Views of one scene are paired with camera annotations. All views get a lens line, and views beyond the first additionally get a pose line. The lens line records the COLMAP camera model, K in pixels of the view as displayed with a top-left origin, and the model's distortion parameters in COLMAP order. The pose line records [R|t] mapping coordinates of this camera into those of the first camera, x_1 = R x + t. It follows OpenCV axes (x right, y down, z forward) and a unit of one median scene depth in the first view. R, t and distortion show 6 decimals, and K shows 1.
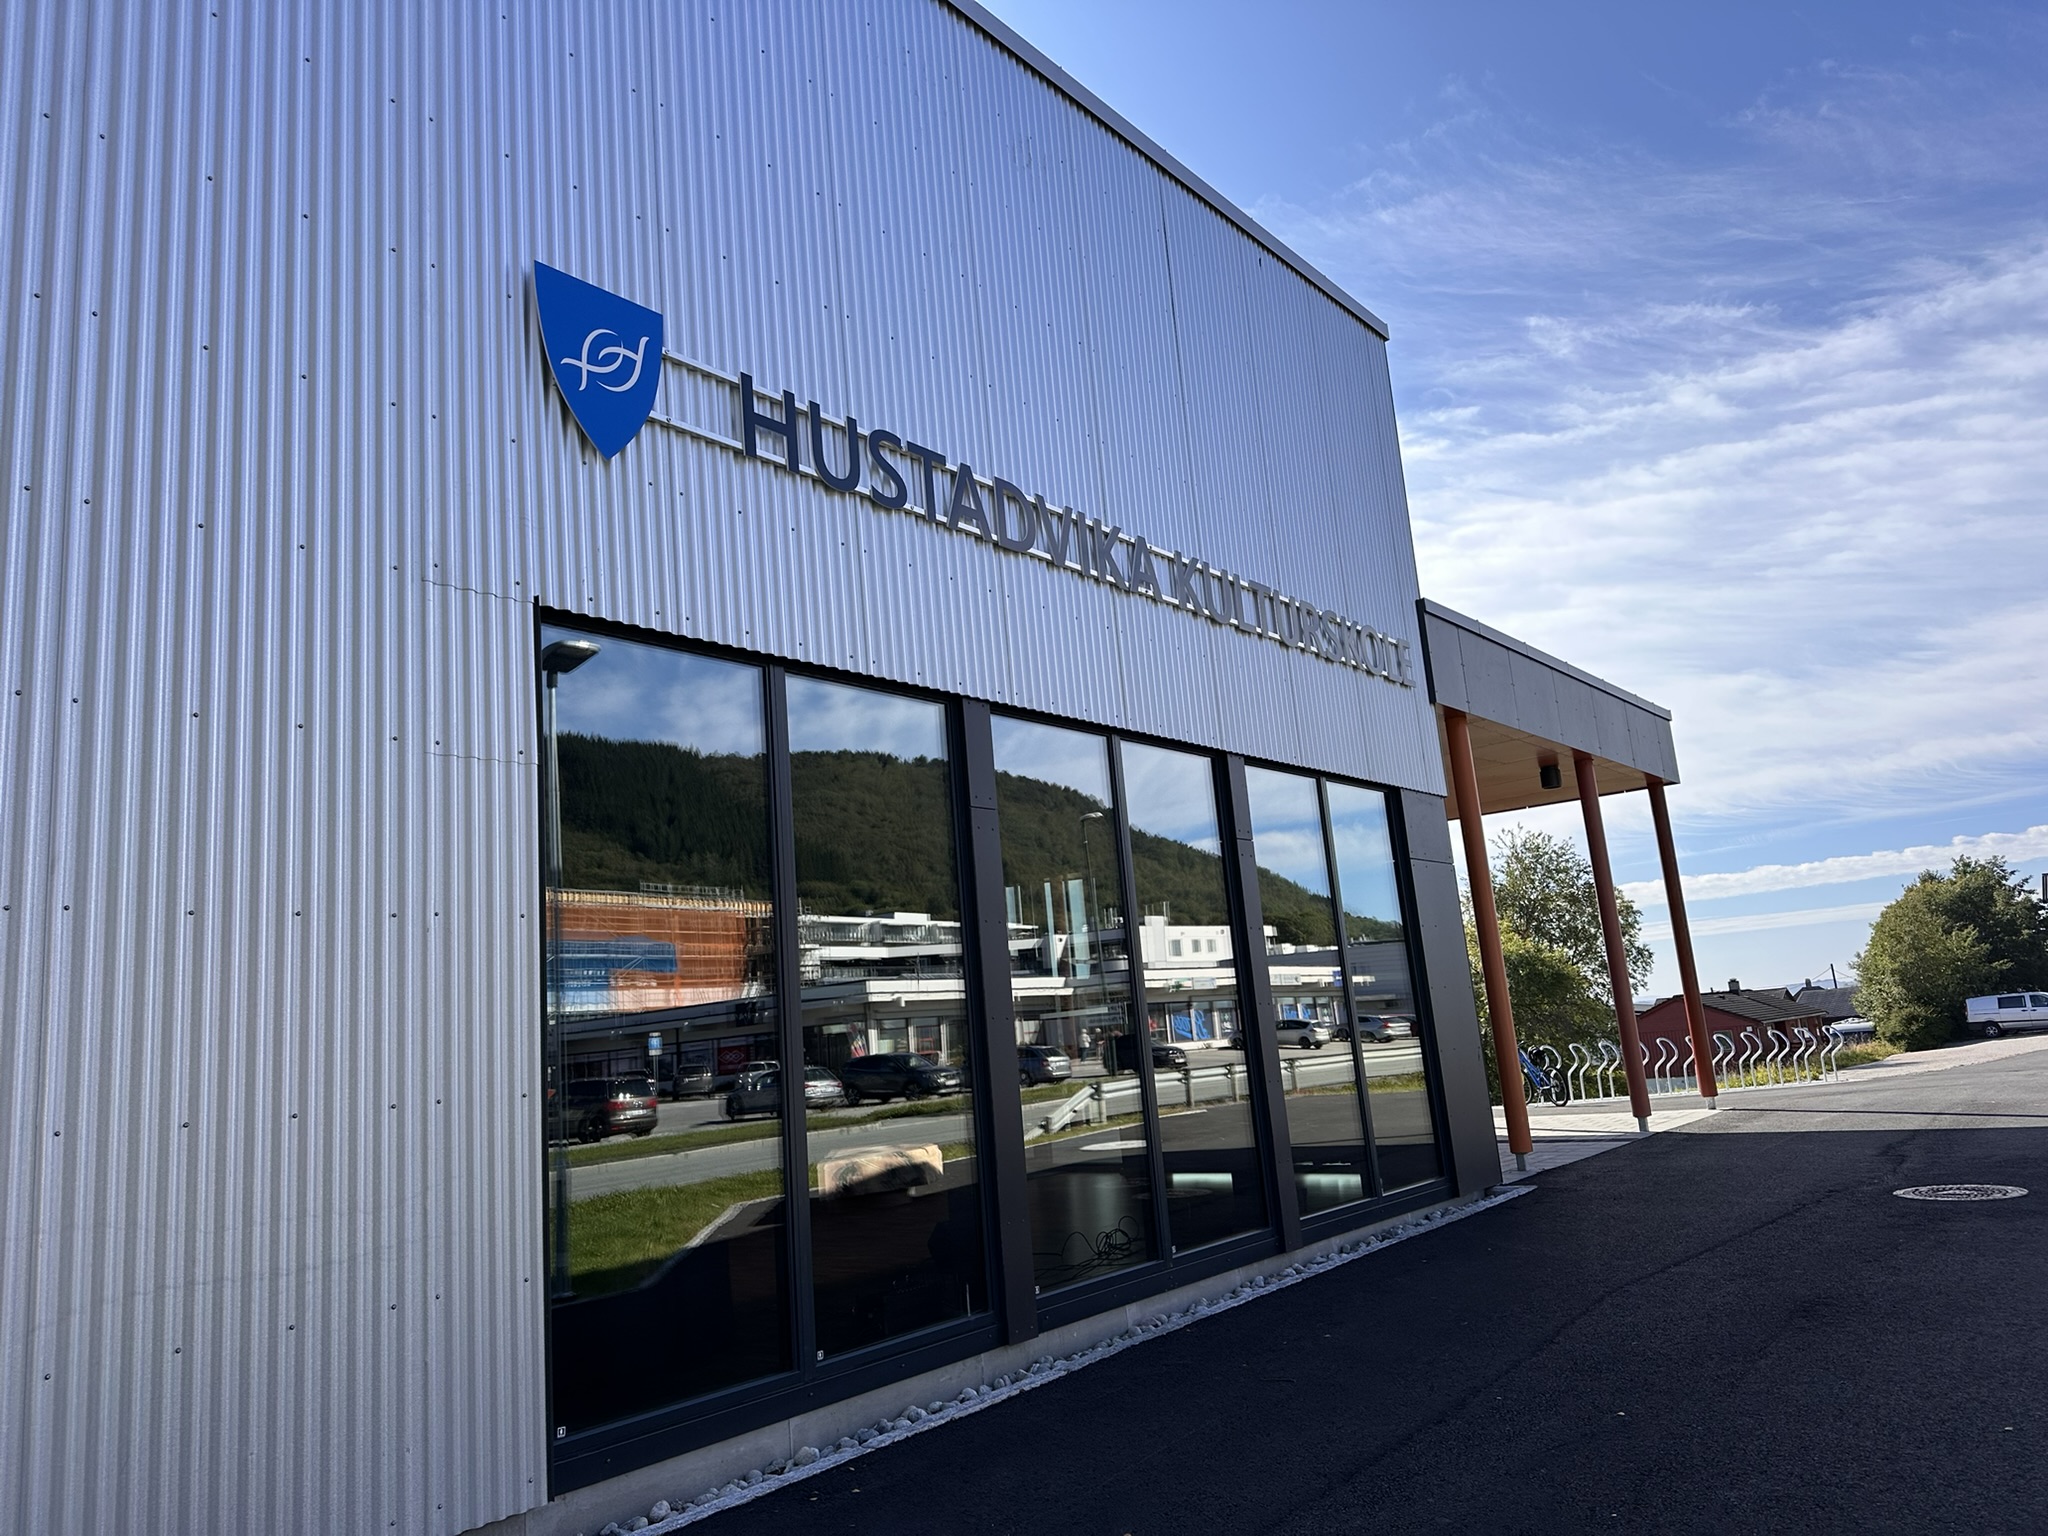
lens RADIAL K [[1436.1, 0, 1024.0], [0, 1436.1, 768.0], [0, 0, 1]] dist [-0.056438, -0.000662]
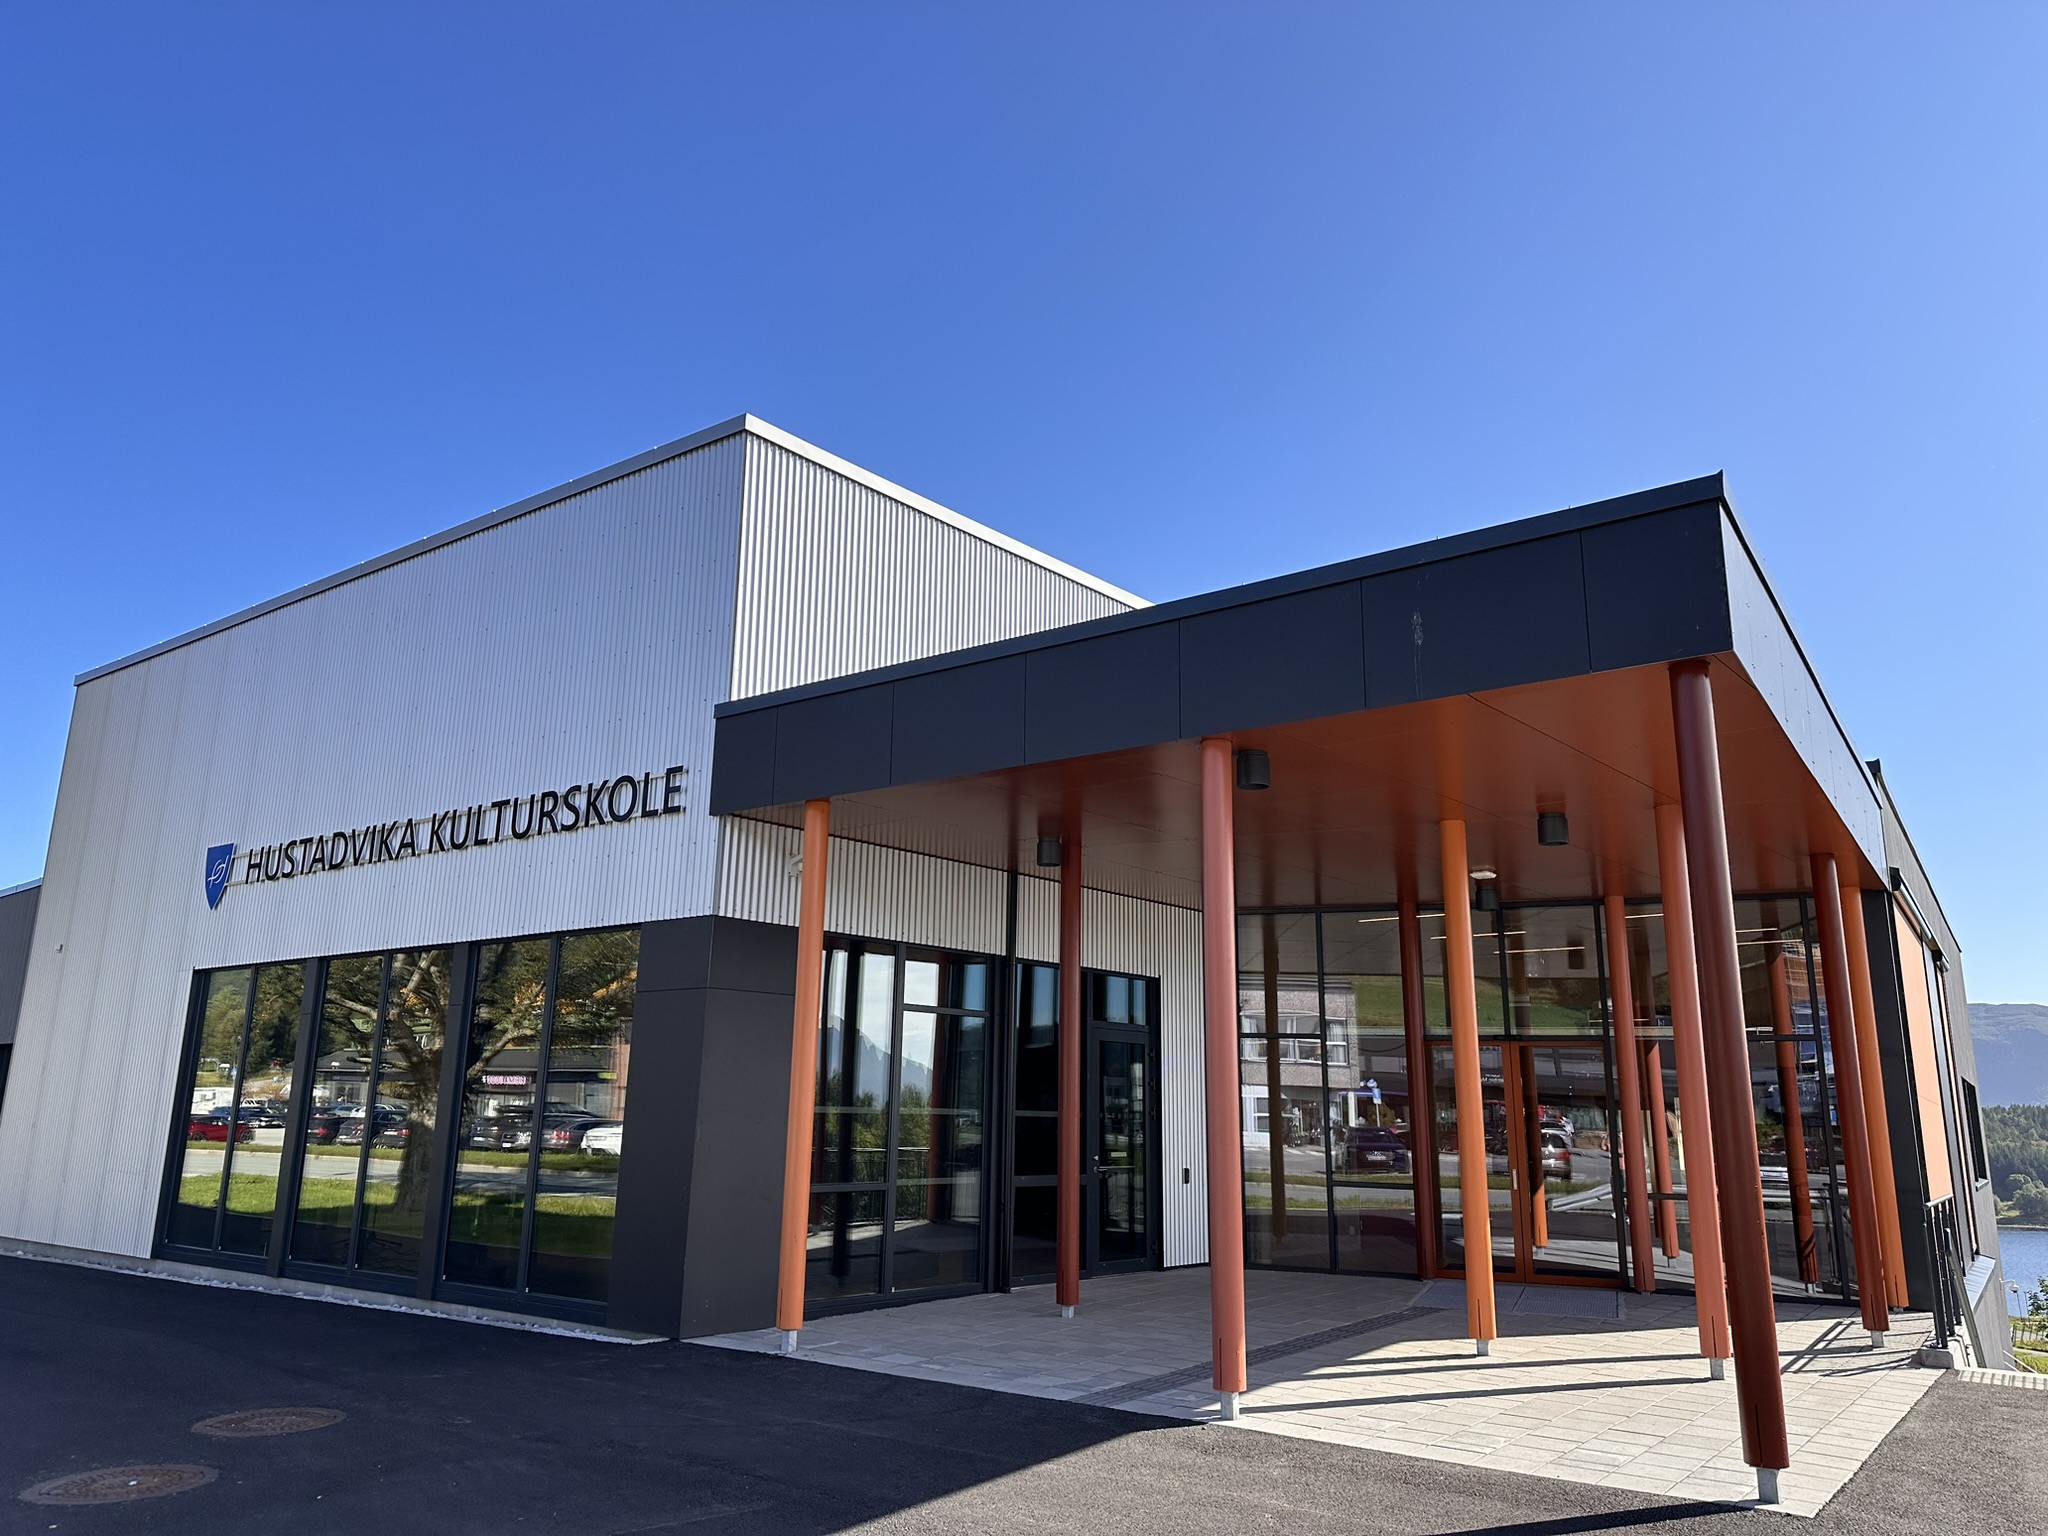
lens RADIAL K [[1436.1, 0, 1024.0], [0, 1436.1, 768.0], [0, 0, 1]] dist [-0.056438, -0.000662]
pose [[0.035010, -0.135955, -0.990096, 1.693510], [0.187218, 0.974057, -0.127132, 0.108906], [0.981694, -0.180913, 0.059555, 1.640151]]
